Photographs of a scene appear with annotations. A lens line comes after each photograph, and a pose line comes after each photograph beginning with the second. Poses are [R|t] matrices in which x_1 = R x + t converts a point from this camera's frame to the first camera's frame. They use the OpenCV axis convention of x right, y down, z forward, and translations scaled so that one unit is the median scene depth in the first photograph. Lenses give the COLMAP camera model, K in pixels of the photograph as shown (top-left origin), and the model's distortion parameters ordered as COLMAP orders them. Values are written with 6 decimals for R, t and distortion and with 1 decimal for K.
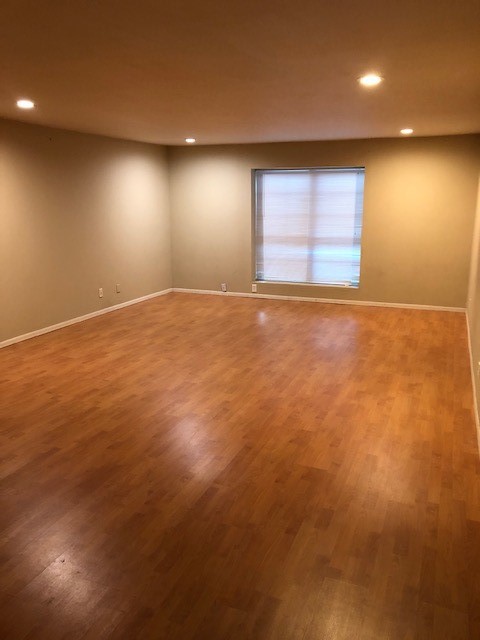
lens RADIAL K [[527.3, 0, 239.0], [0, 527.3, 305.4], [0, 0, 1]] dist [0.014366, -0.009109]
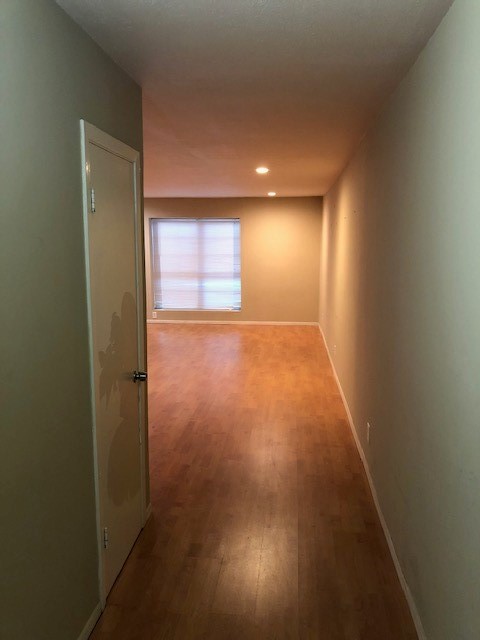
lens RADIAL K [[519.1, 0, 240.8], [0, 519.1, 308.9], [0, 0, 1]] dist [0.085103, -0.235609]
pose [[0.959751, -0.031666, 0.279061, -0.126978], [0.051267, 0.996682, -0.063222, 0.042803], [-0.276133, 0.074985, 0.958190, -0.217156]]
